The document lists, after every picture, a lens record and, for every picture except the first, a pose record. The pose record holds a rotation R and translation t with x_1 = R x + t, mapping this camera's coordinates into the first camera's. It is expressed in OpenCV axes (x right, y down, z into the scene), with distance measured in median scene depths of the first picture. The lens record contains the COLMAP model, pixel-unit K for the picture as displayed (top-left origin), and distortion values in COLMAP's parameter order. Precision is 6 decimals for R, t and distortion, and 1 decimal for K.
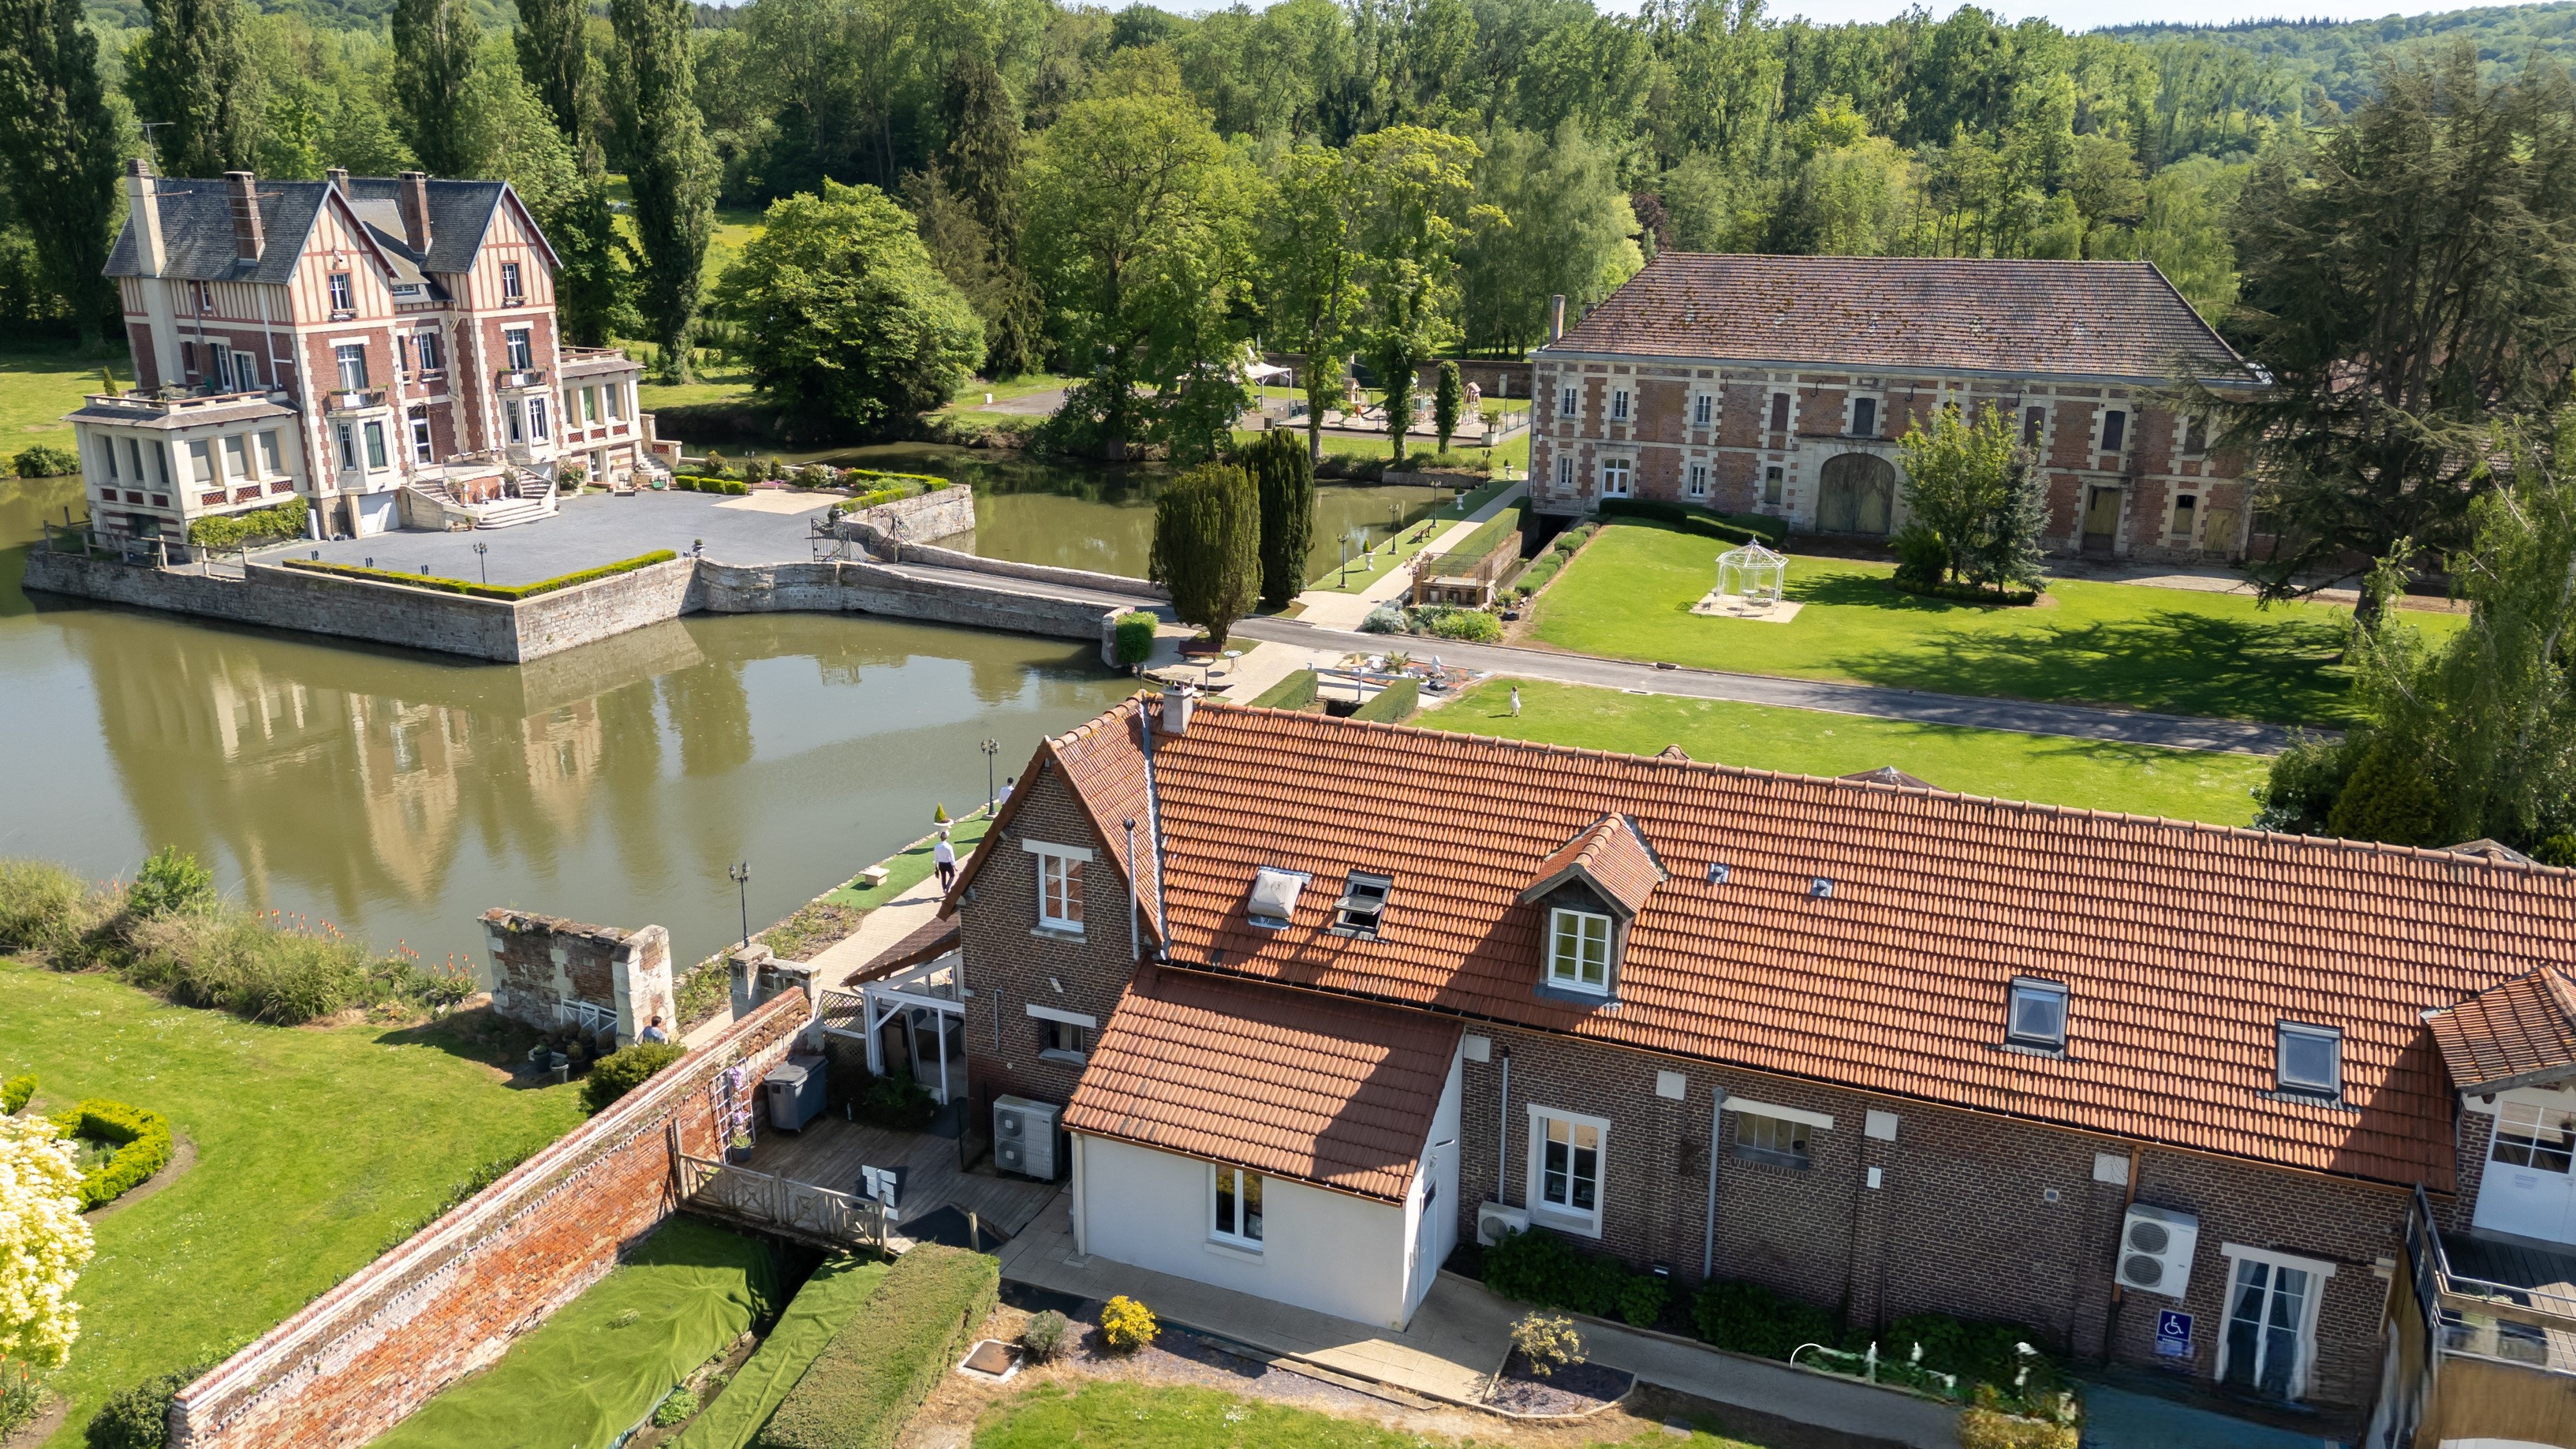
lens RADIAL K [[1857.3, 0, 1284.9], [0, 1857.3, 731.0], [0, 0, 1]] dist [0.045044, -0.041164]
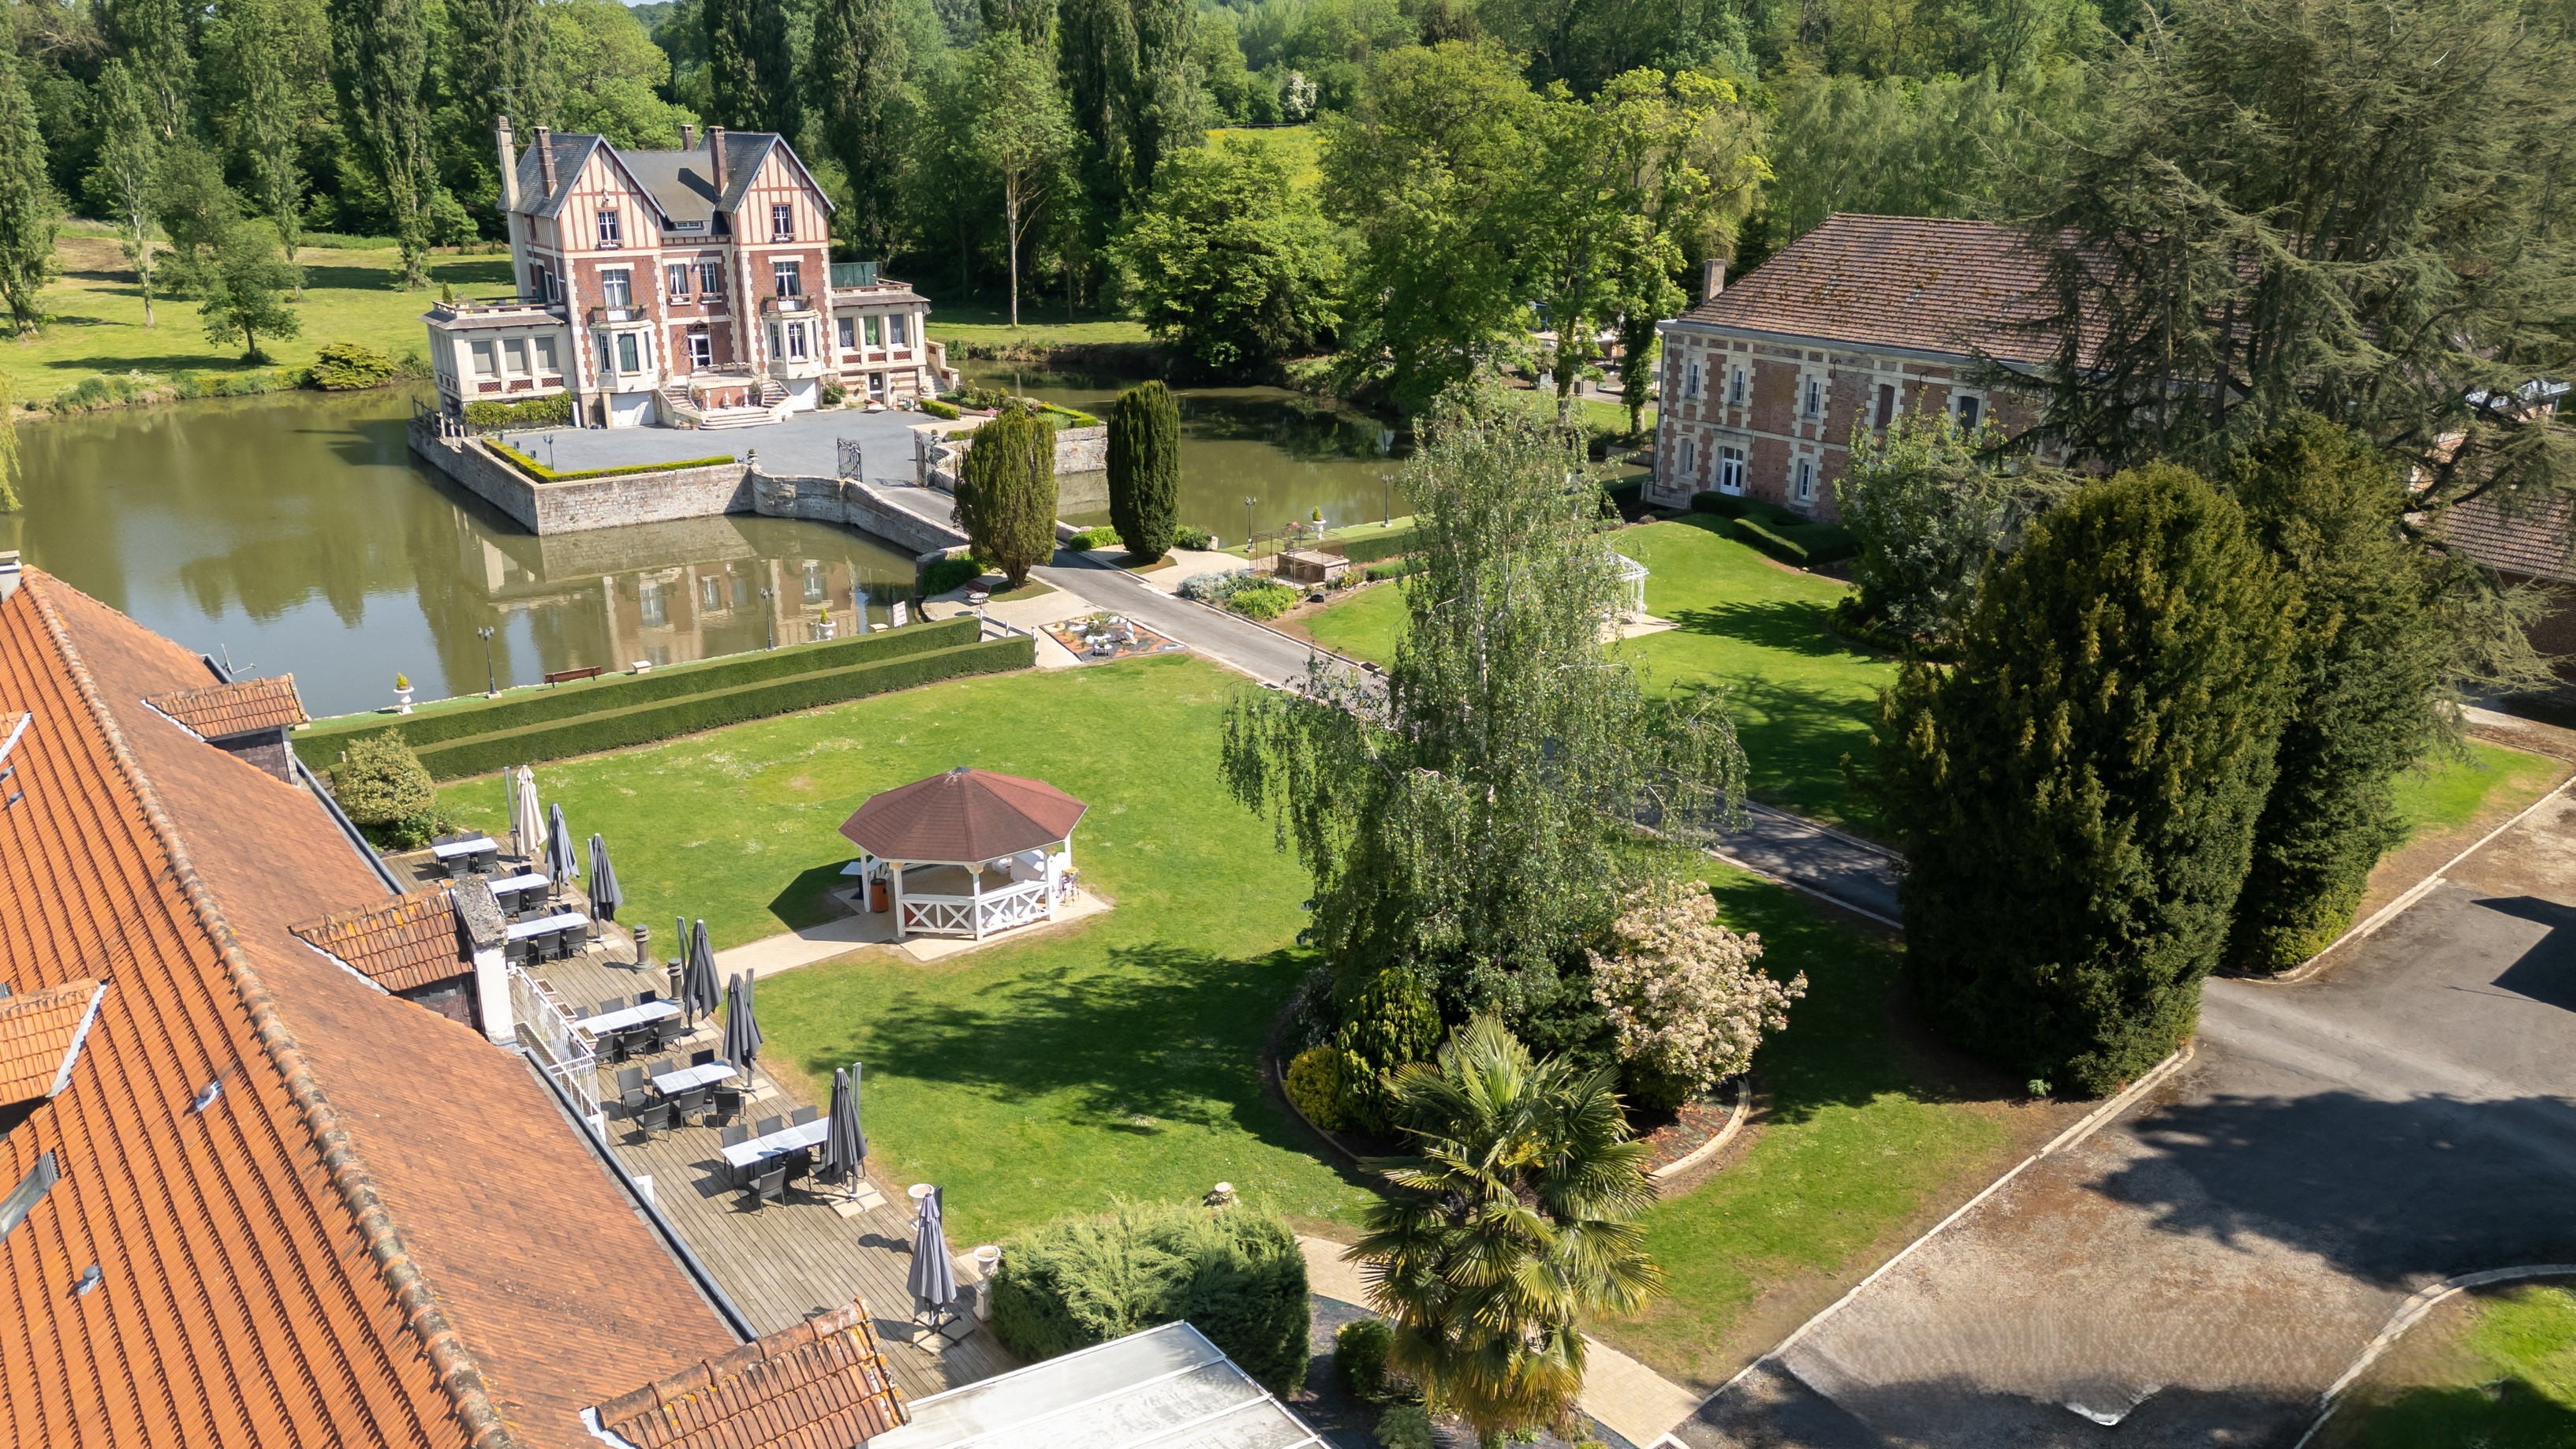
lens RADIAL K [[1857.3, 0, 1276.1], [0, 1857.3, 740.1], [0, 0, 1]] dist [0.045044, -0.041164]
pose [[0.864004, 0.154207, -0.479289, 0.463342], [-0.140436, 0.987973, 0.064710, -0.039159], [0.483503, 0.011400, 0.875268, 0.134663]]
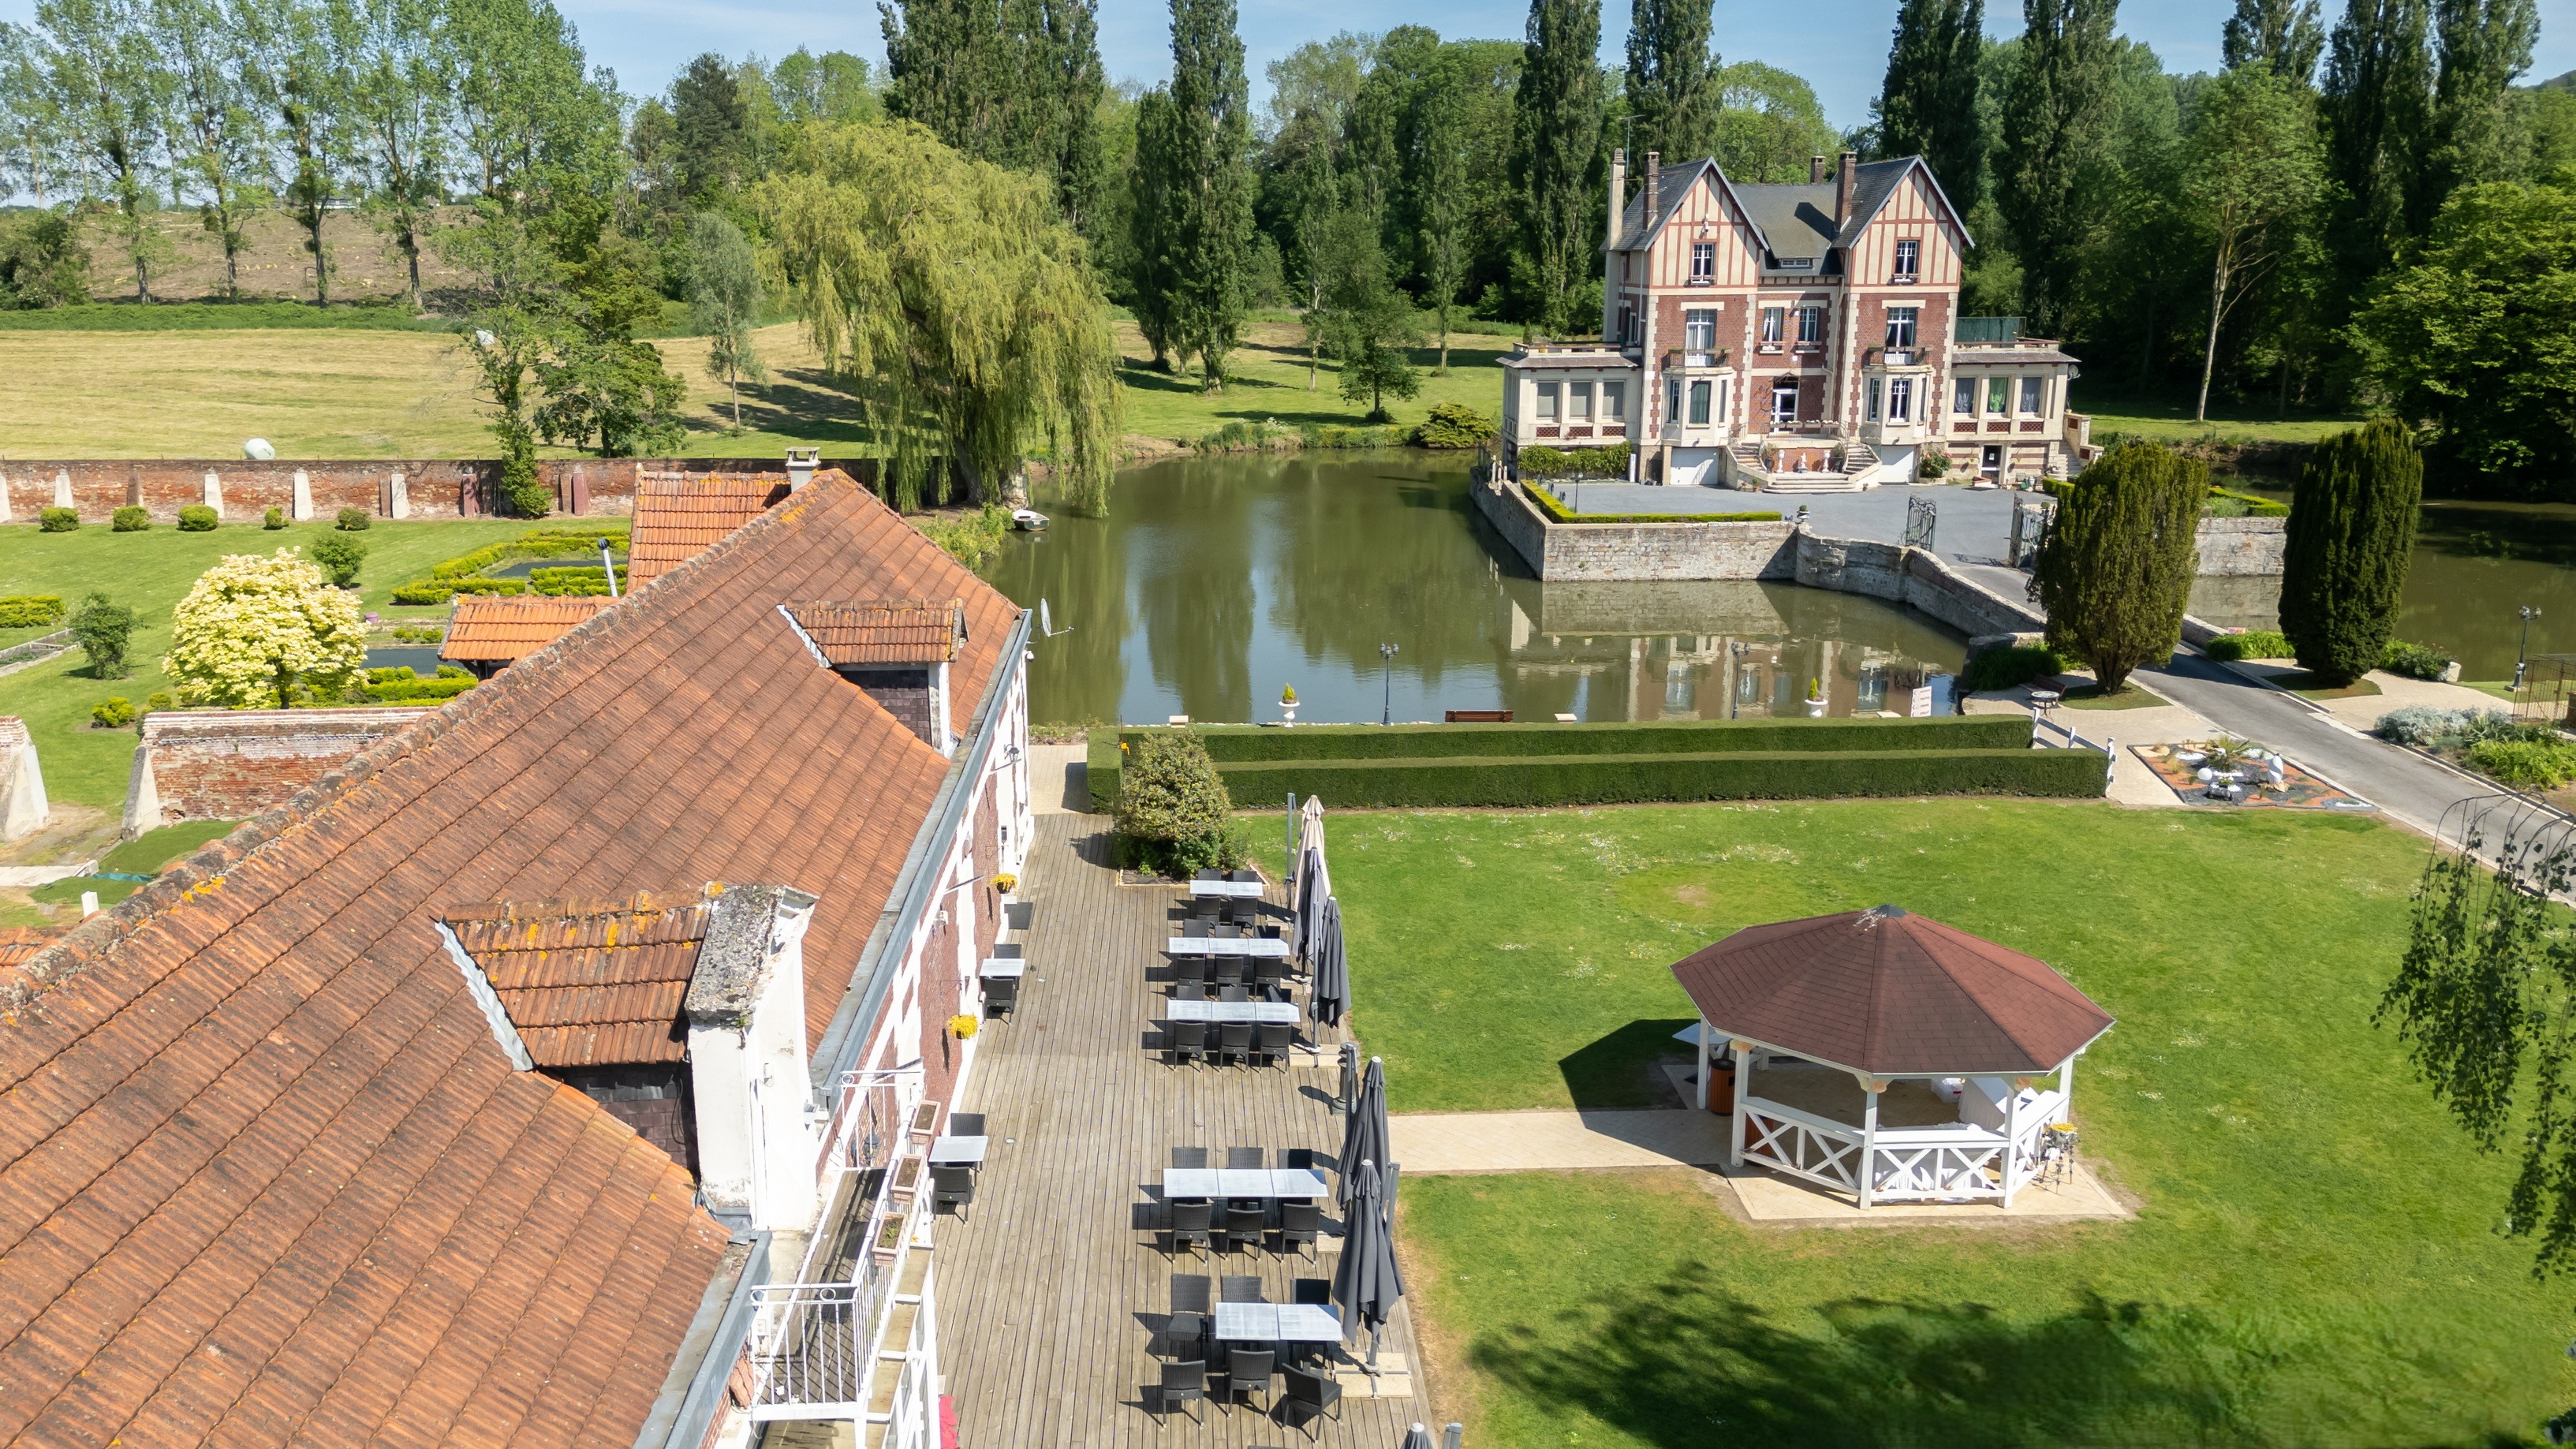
lens RADIAL K [[1857.3, 0, 1250.9], [0, 1857.3, 745.0], [0, 0, 1]] dist [0.045044, -0.041164]
pose [[0.417860, 0.219431, -0.881614, 0.367234], [-0.257344, 0.959238, 0.116778, -0.021179], [0.871302, 0.178081, 0.457297, 0.298126]]
